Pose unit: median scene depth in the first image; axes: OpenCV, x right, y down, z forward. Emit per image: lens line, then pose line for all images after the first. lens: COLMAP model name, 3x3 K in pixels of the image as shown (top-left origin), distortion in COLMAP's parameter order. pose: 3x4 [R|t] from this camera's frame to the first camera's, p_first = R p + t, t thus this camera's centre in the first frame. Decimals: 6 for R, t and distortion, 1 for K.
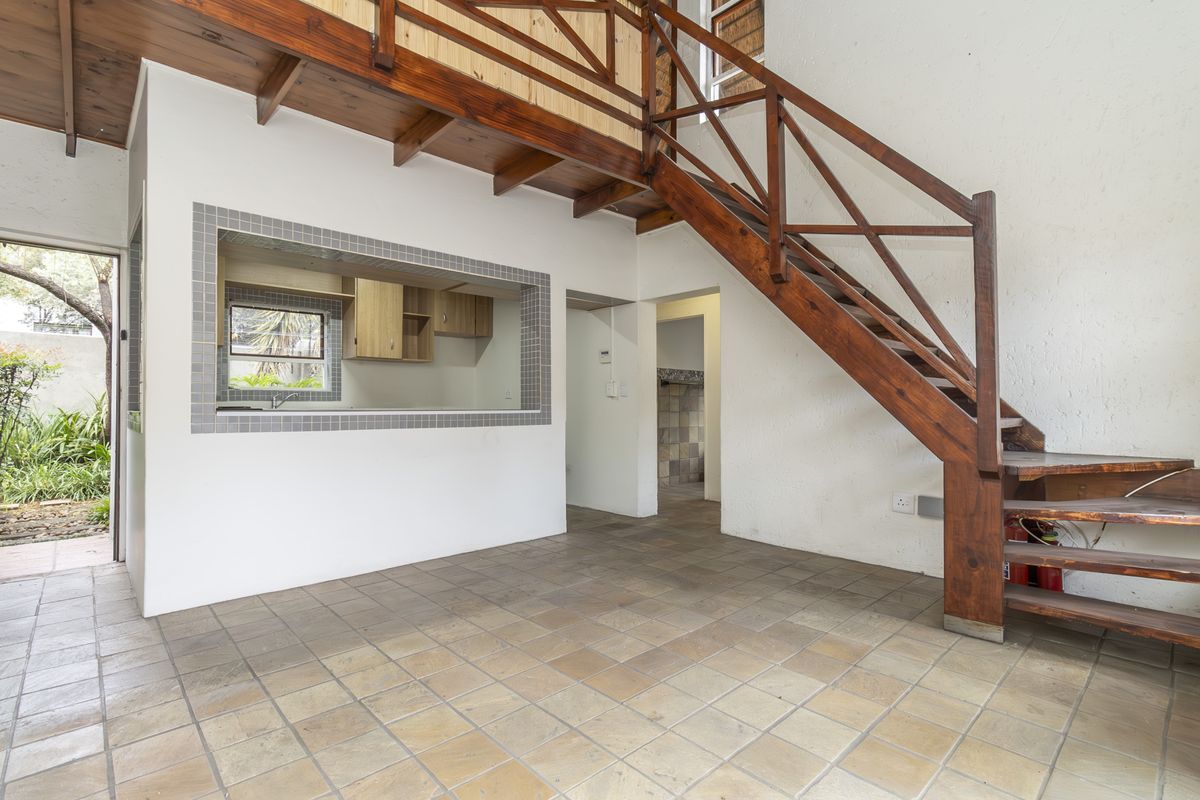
lens RADIAL K [[564.1, 0, 603.6], [0, 564.1, 398.2], [0, 0, 1]] dist [-0.005465, -0.000122]
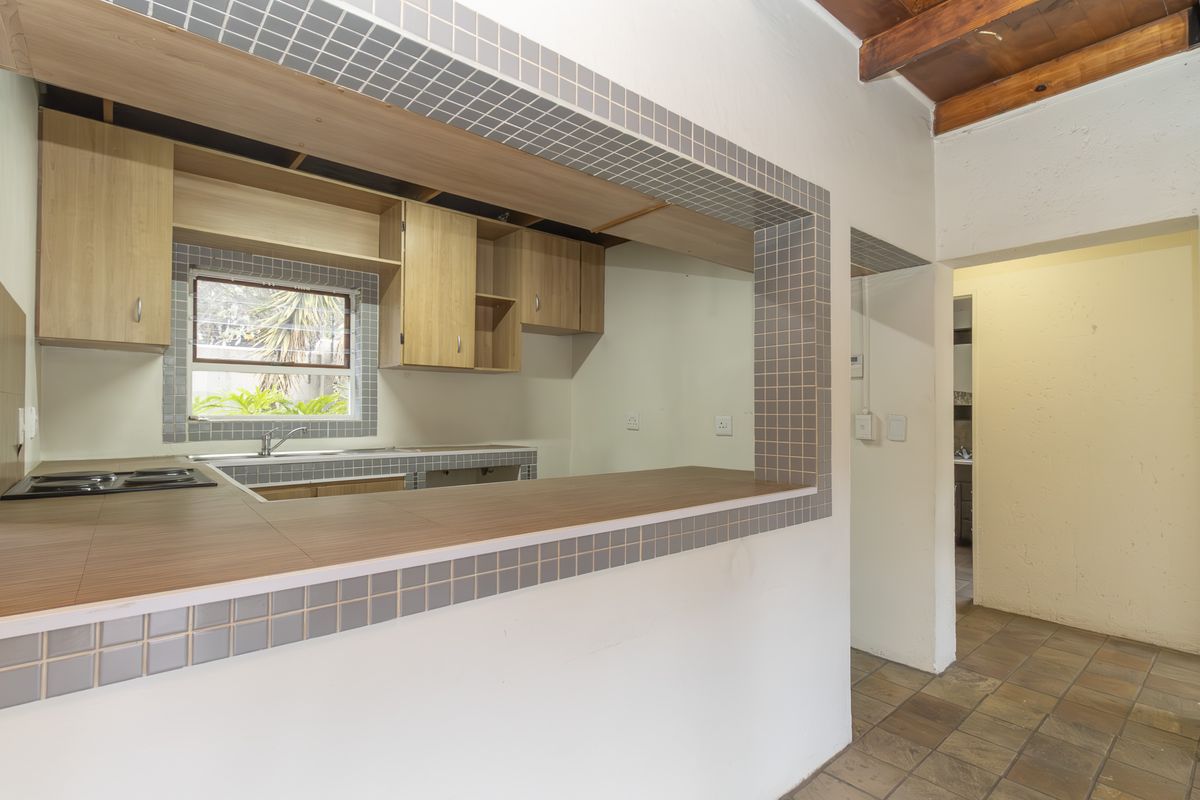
lens RADIAL K [[564.1, 0, 598.0], [0, 564.1, 403.0], [0, 0, 1]] dist [-0.005465, -0.000122]
pose [[0.998852, 0.006303, -0.047481, -0.196241], [-0.006224, 0.999979, 0.001802, -0.034246], [0.047492, -0.001504, 0.998871, 0.397490]]
